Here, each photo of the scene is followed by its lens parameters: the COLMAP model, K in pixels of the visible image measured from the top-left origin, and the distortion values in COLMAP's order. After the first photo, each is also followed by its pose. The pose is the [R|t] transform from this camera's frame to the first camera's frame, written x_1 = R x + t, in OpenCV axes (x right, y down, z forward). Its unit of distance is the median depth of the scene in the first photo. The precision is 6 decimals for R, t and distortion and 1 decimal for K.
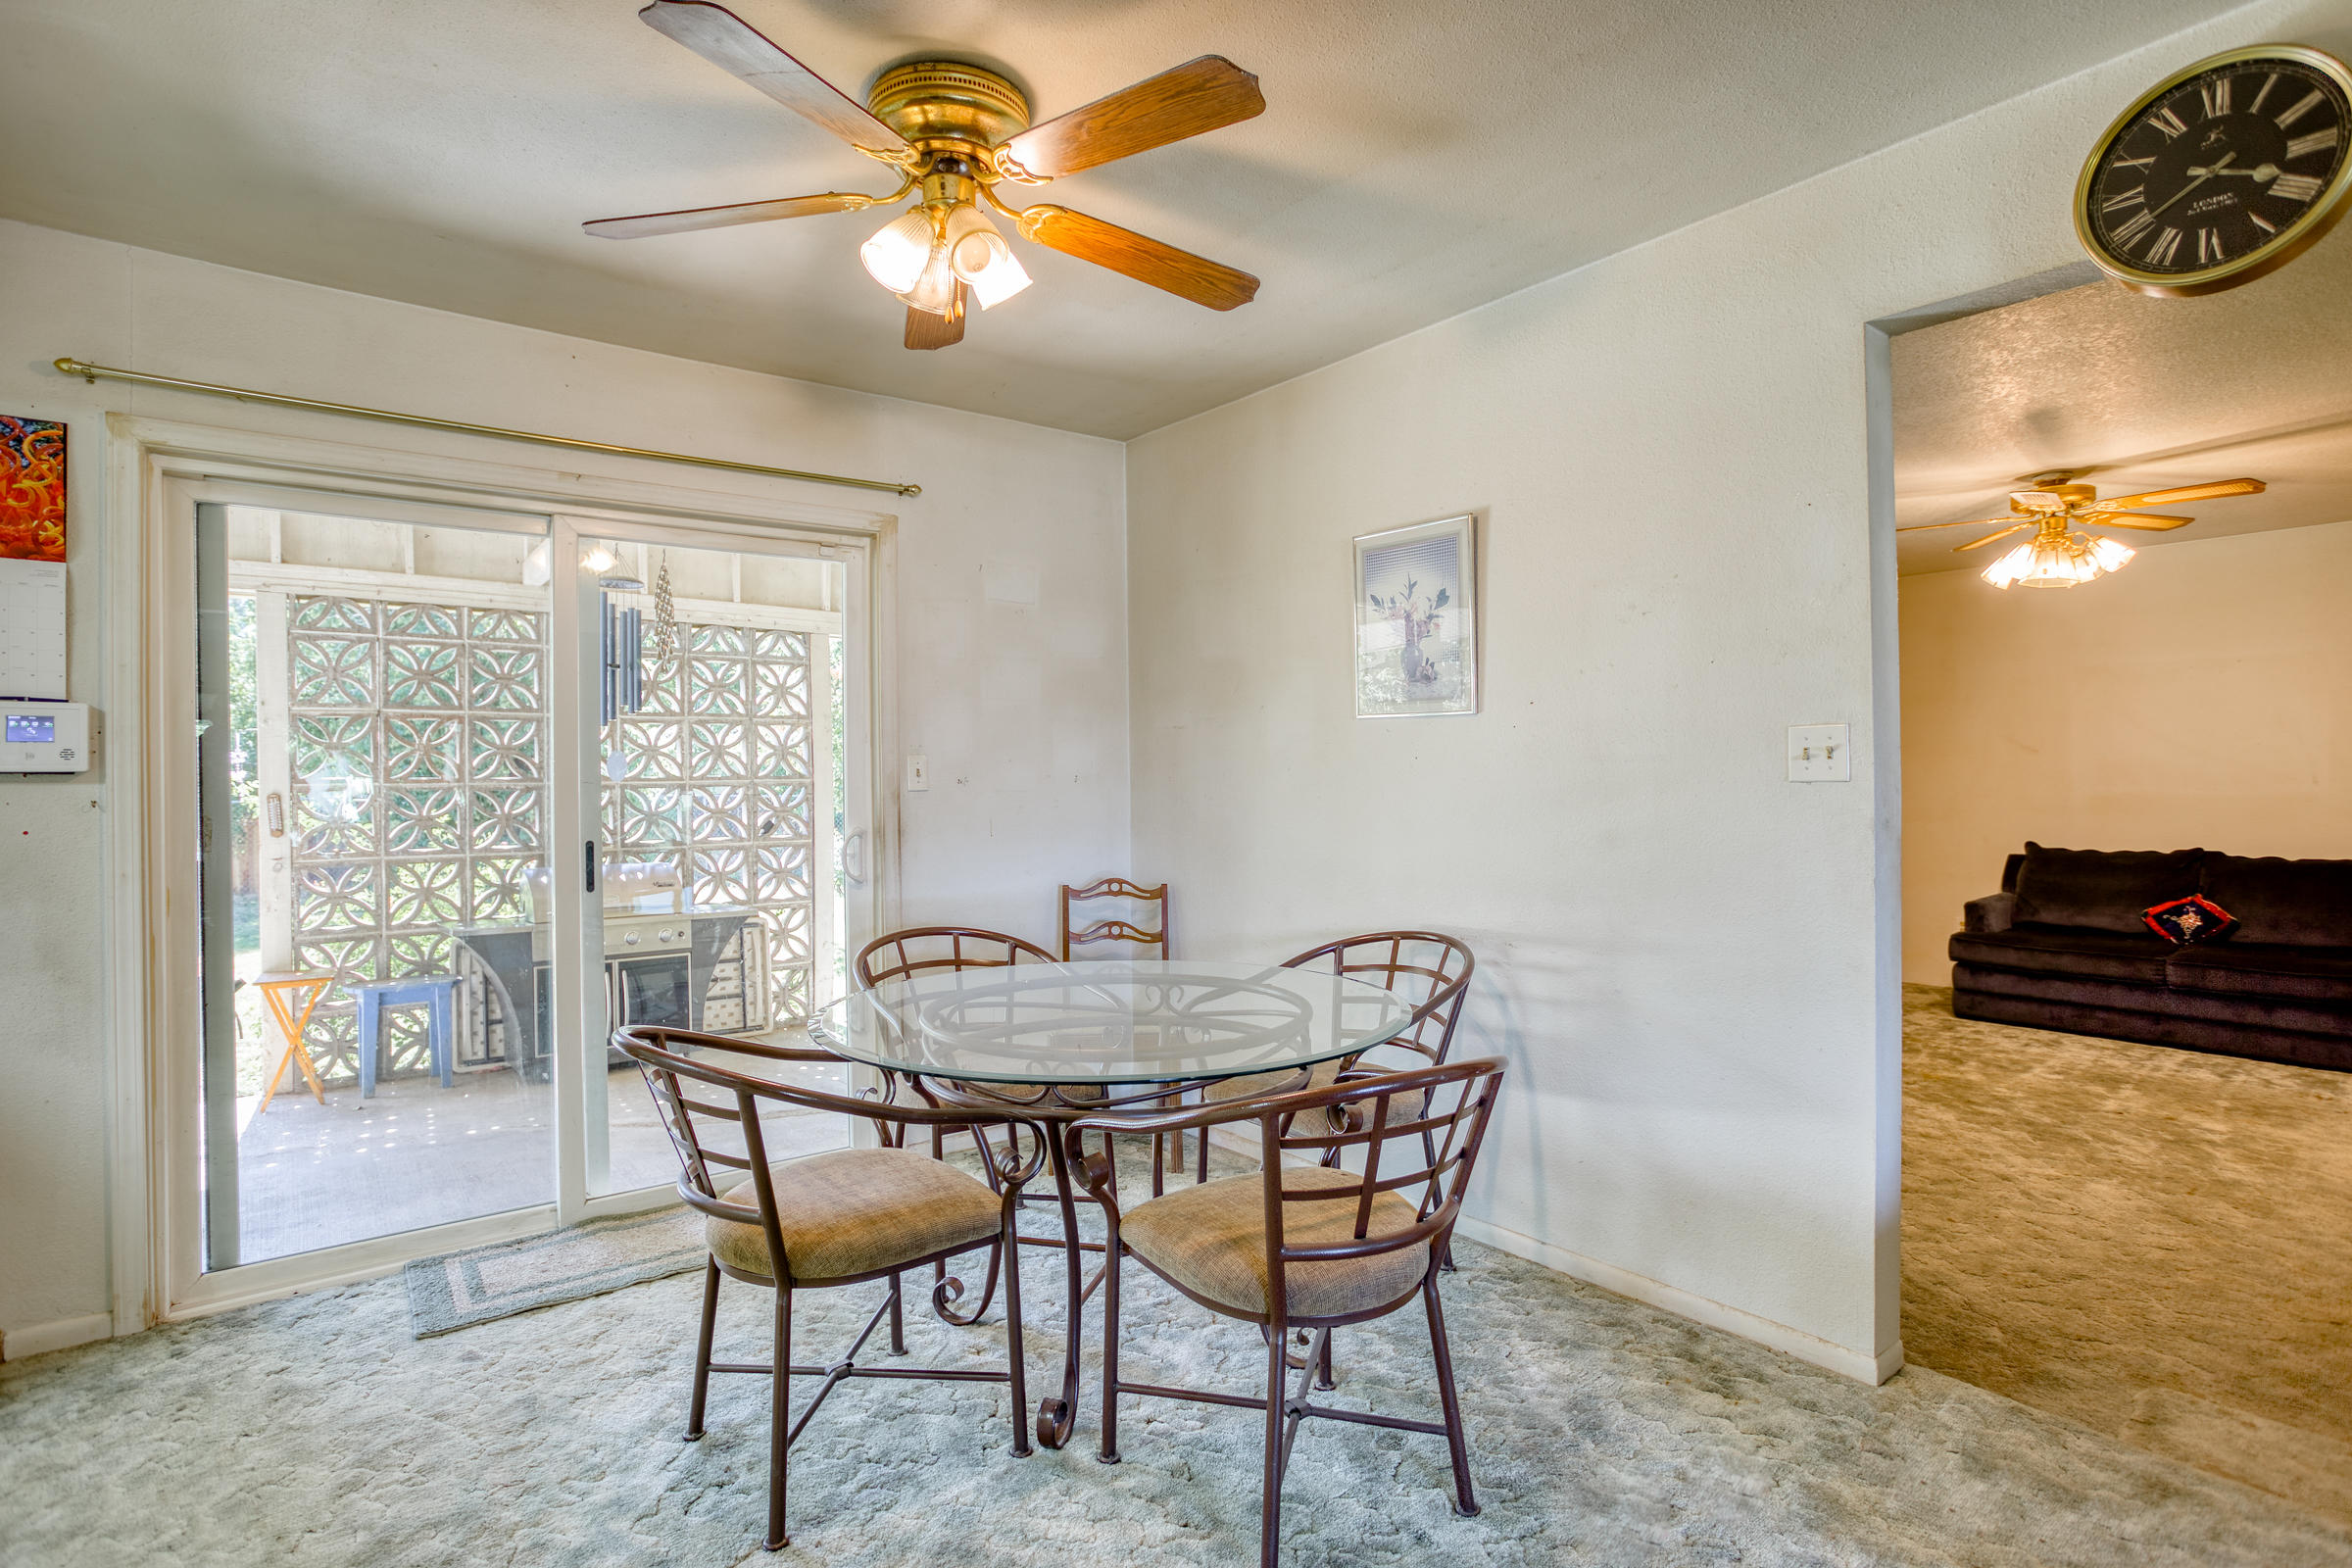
lens RADIAL K [[1171.8, 0, 1164.0], [0, 1171.8, 787.2], [0, 0, 1]] dist [-0.055390, 0.029416]
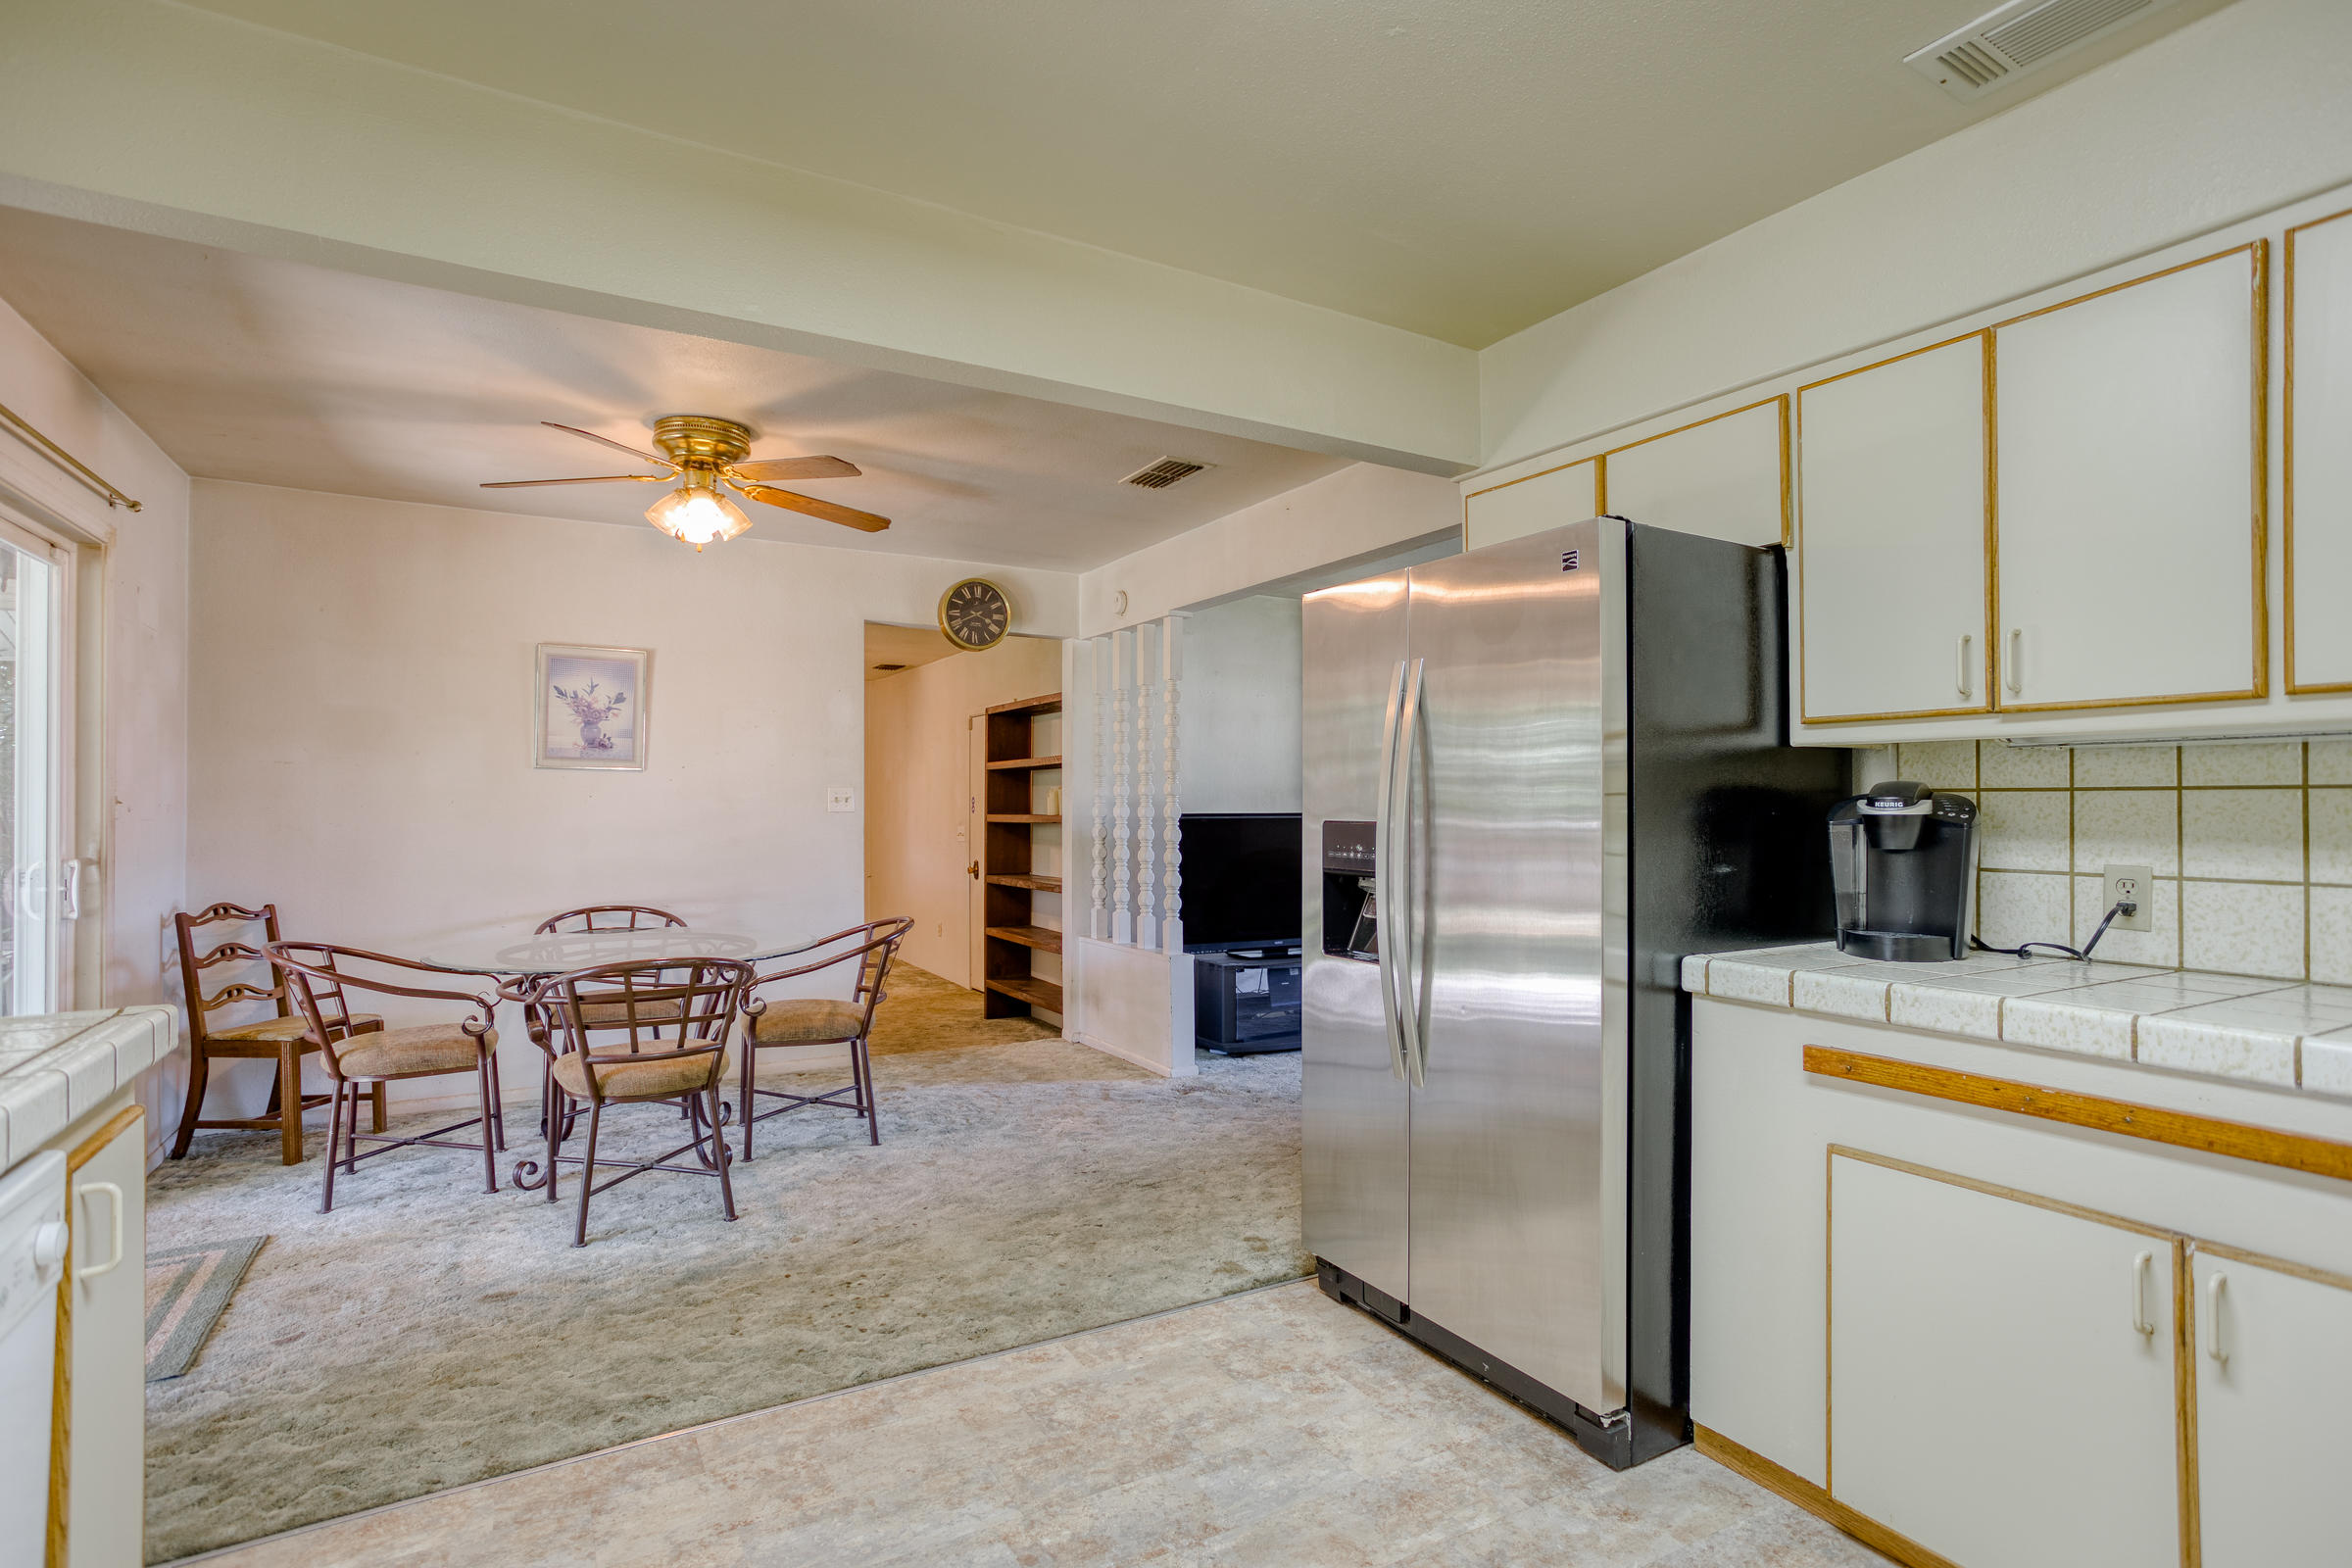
lens RADIAL K [[1185.9, 0, 1181.9], [0, 1185.9, 801.0], [0, 0, 1]] dist [-0.059215, 0.049004]
pose [[0.135883, 0.018403, 0.990554, -1.380147], [0.008829, 0.999765, -0.019785, 0.021012], [-0.990686, 0.011434, 0.135688, 0.014606]]
